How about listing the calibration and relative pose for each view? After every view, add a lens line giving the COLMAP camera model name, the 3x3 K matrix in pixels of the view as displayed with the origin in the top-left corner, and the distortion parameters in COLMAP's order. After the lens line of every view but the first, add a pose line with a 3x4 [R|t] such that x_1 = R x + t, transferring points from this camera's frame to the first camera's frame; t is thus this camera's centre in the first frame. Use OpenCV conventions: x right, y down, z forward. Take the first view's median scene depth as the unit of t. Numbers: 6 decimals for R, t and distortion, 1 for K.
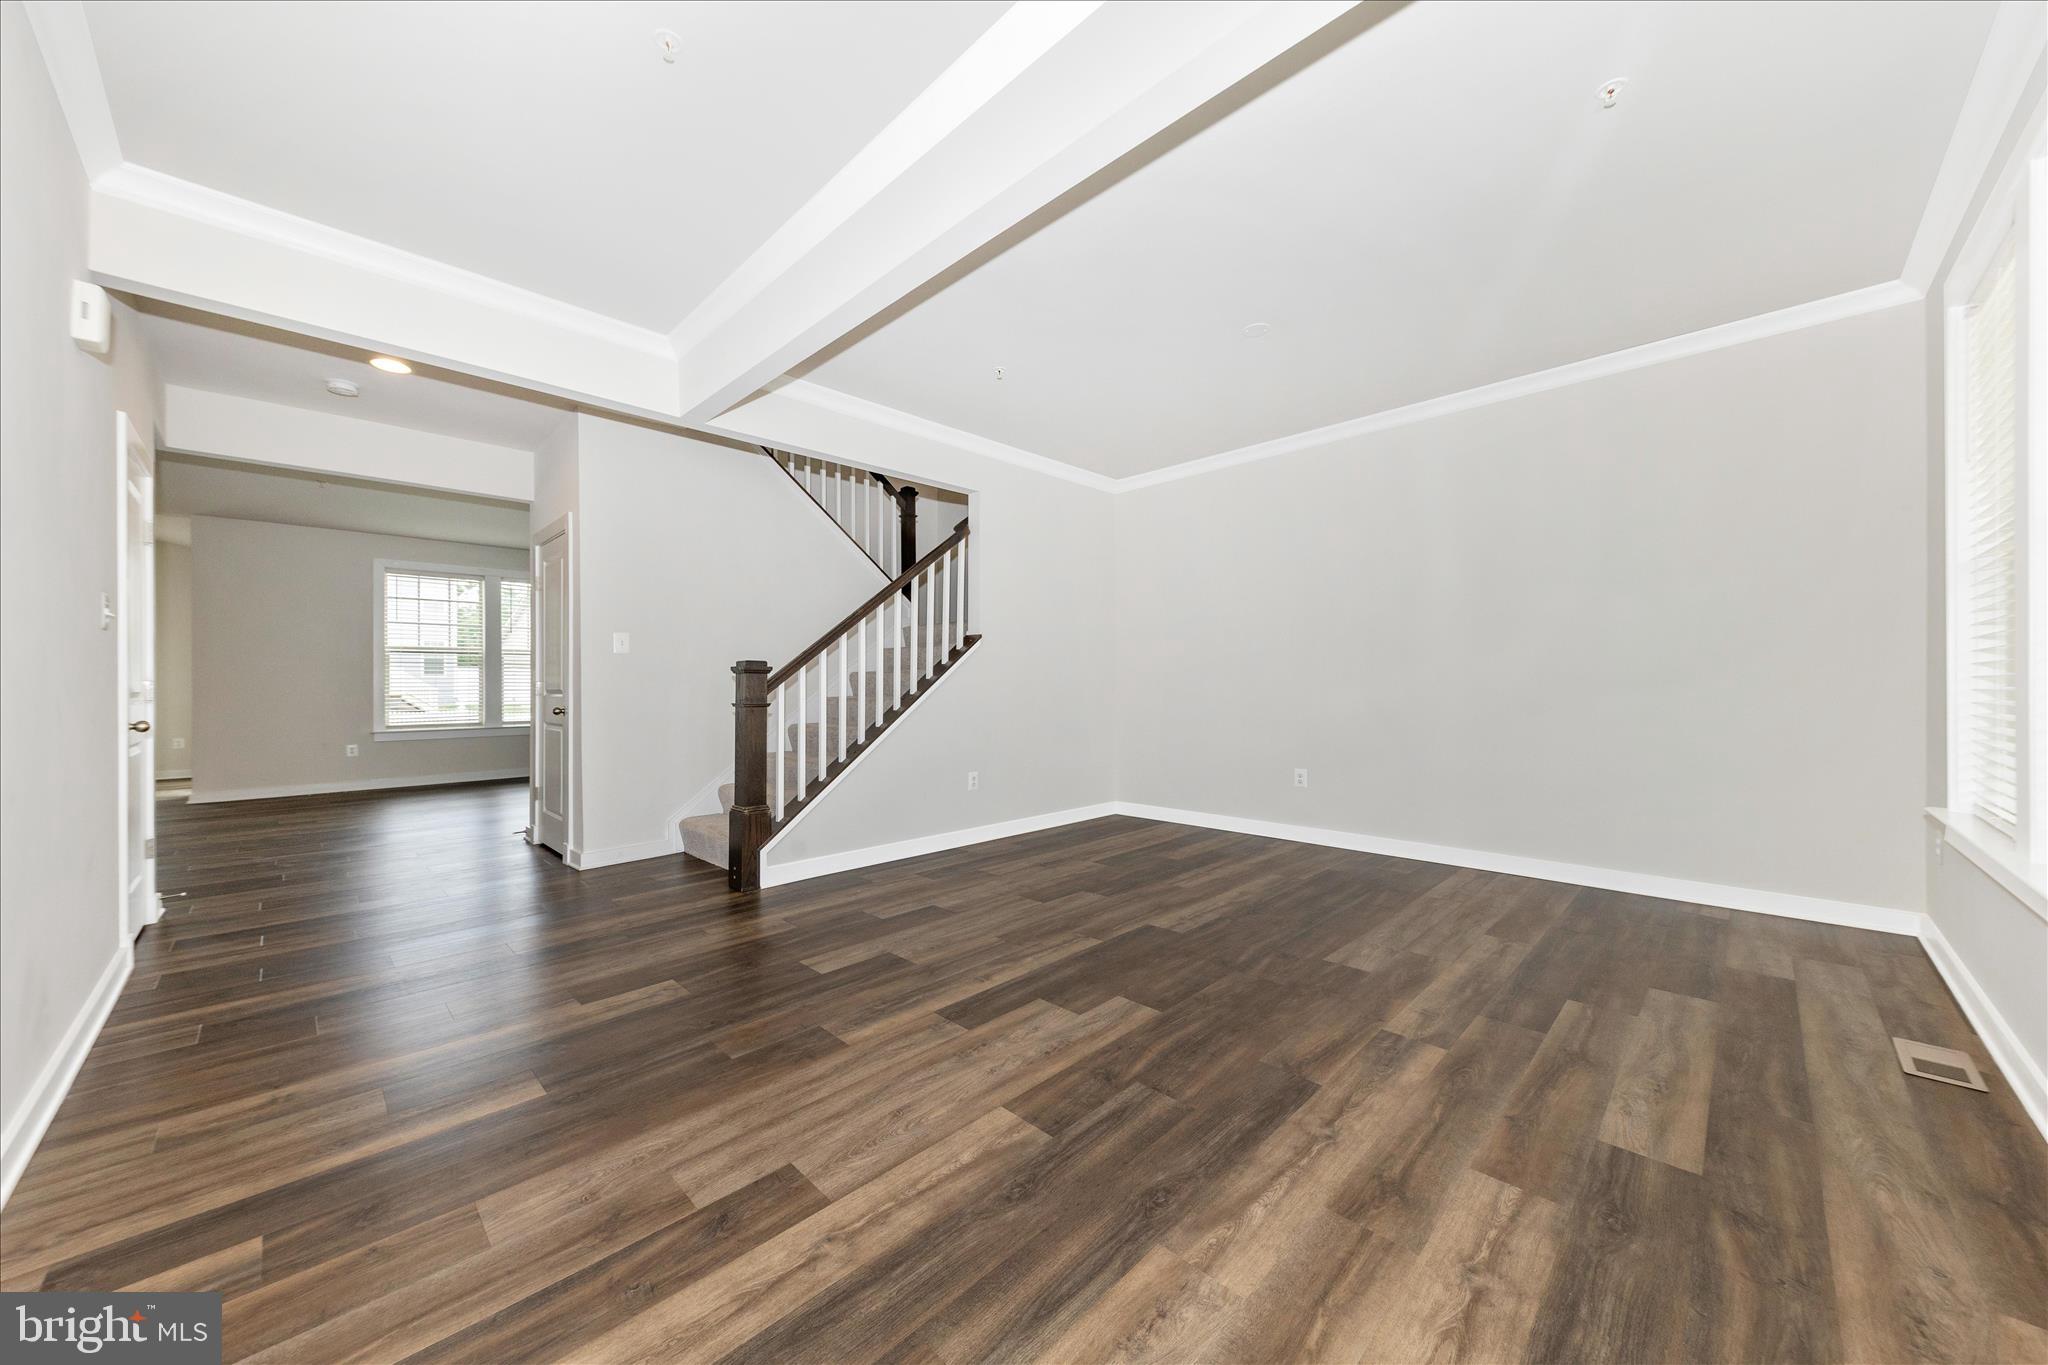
lens RADIAL K [[712.9, 0, 1013.4], [0, 712.9, 685.3], [0, 0, 1]] dist [0.002868, 0.000076]
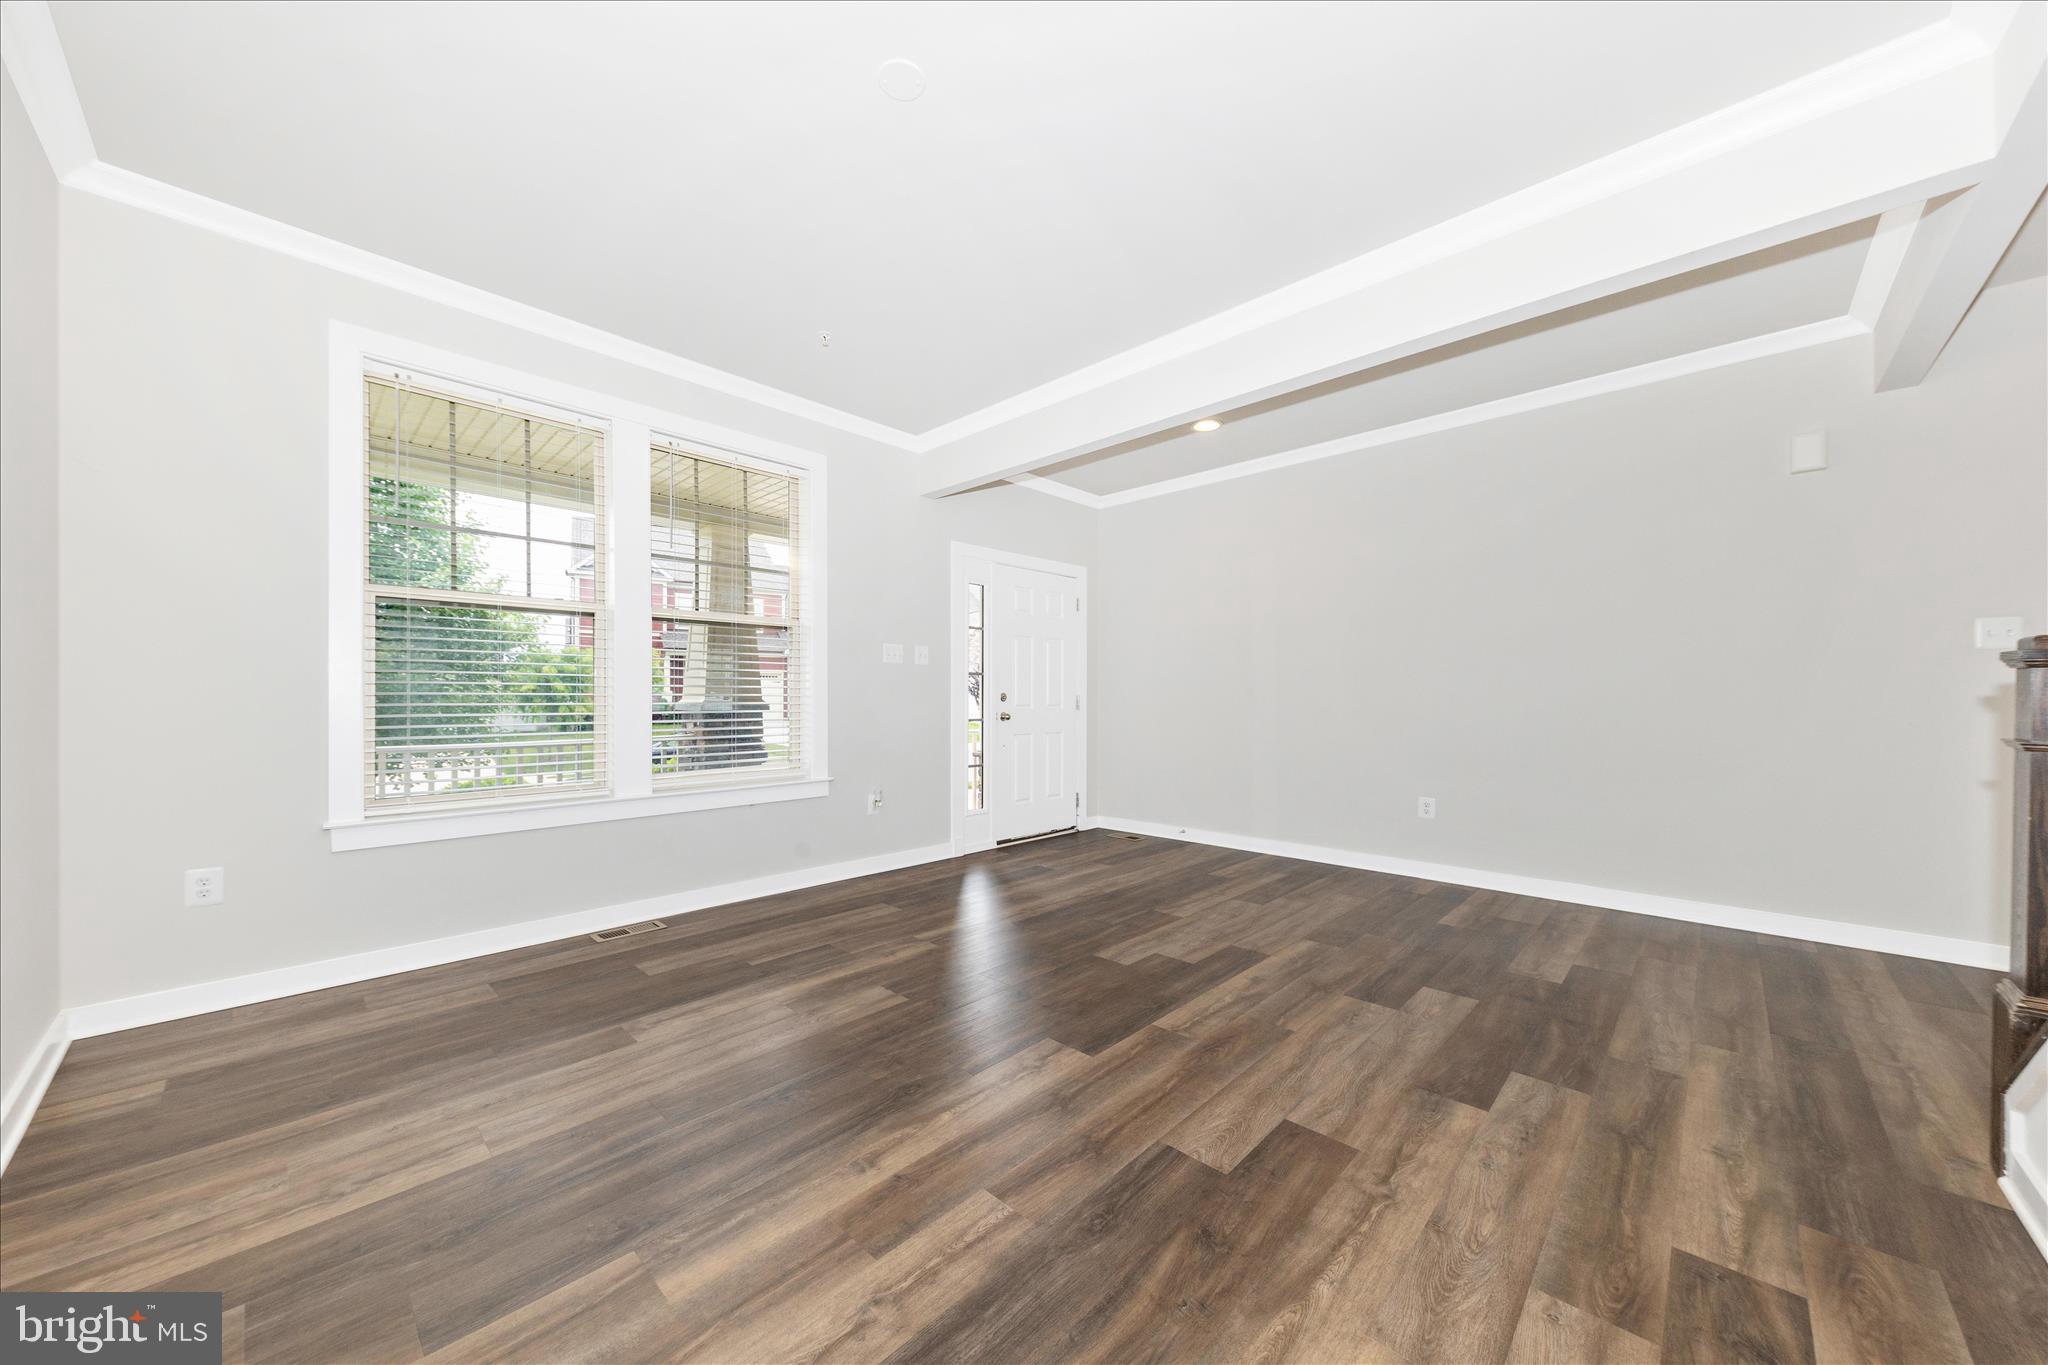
lens RADIAL K [[712.9, 0, 1017.5], [0, 712.9, 693.8], [0, 0, 1]] dist [0.002868, 0.000076]
pose [[-0.999612, 0.004215, -0.027549, 0.348982], [0.004457, 0.999952, -0.008708, -0.001212], [0.027511, -0.008827, -0.999583, 2.116759]]
